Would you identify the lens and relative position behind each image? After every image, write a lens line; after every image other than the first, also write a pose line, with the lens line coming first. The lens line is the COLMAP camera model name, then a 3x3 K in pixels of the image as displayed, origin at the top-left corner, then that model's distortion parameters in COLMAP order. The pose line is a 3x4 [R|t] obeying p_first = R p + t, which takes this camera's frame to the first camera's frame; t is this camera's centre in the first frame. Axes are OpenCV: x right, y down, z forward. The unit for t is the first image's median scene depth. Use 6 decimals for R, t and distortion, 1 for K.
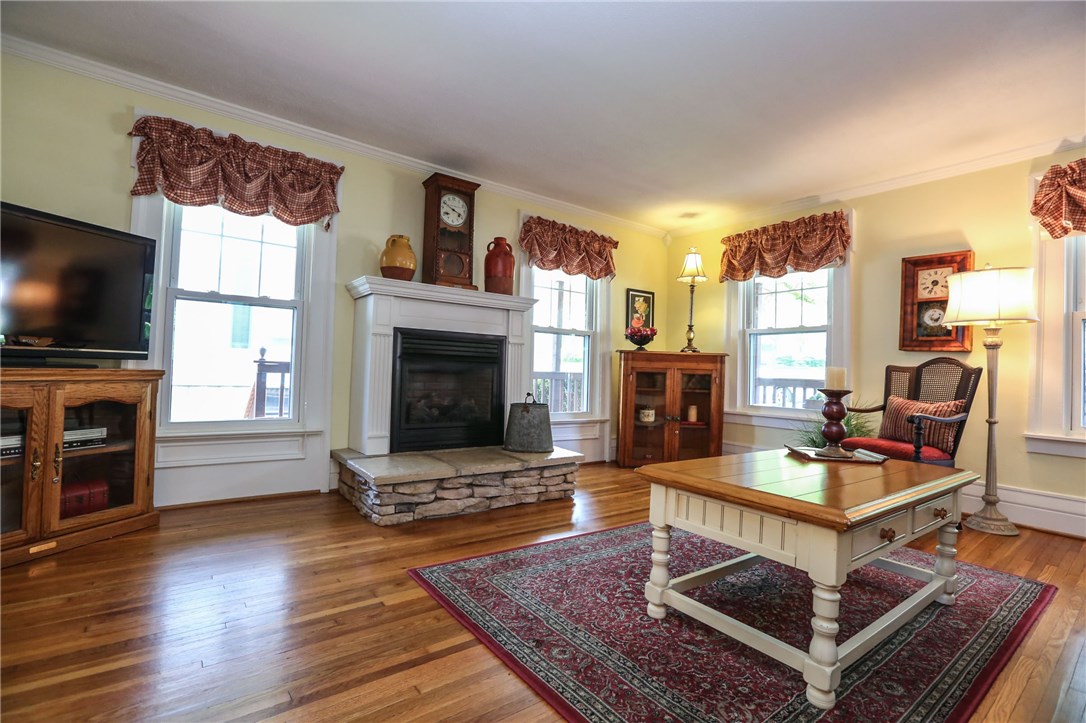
lens RADIAL K [[494.2, 0, 542.1], [0, 494.2, 359.6], [0, 0, 1]] dist [-0.055150, 0.017777]
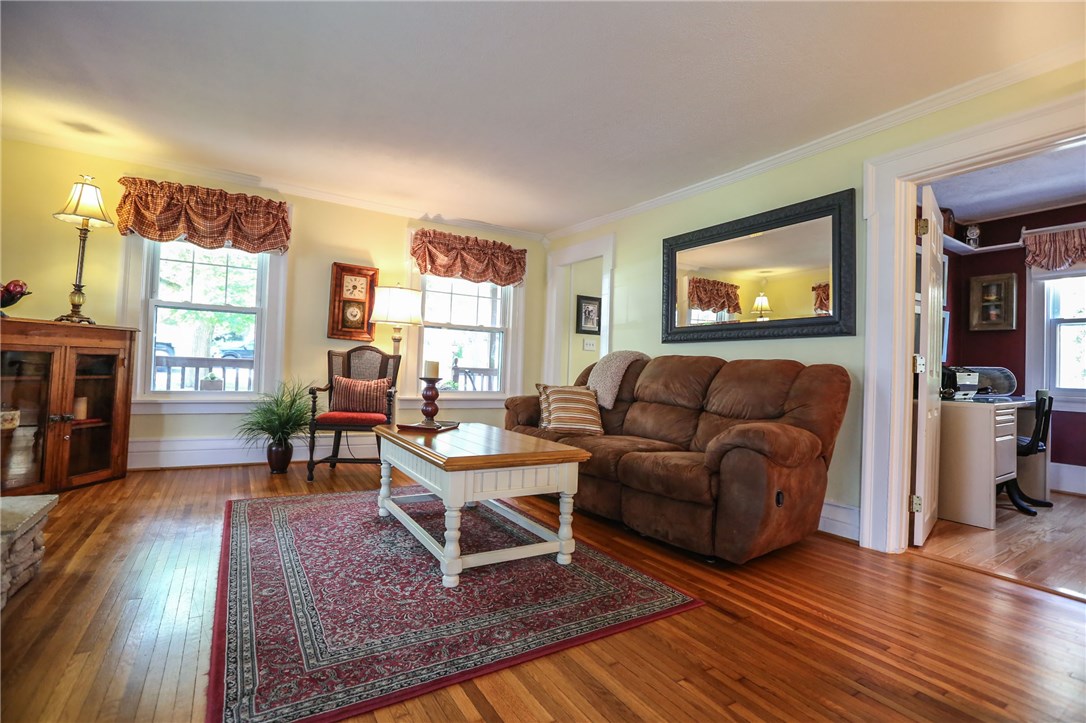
lens RADIAL K [[494.2, 0, 542.1], [0, 494.2, 359.6], [0, 0, 1]] dist [-0.055150, 0.017777]
pose [[0.080684, -0.014240, 0.996638, -0.413109], [-0.057685, 0.998155, 0.018931, -0.017241], [-0.995069, -0.059018, 0.079714, 0.339675]]
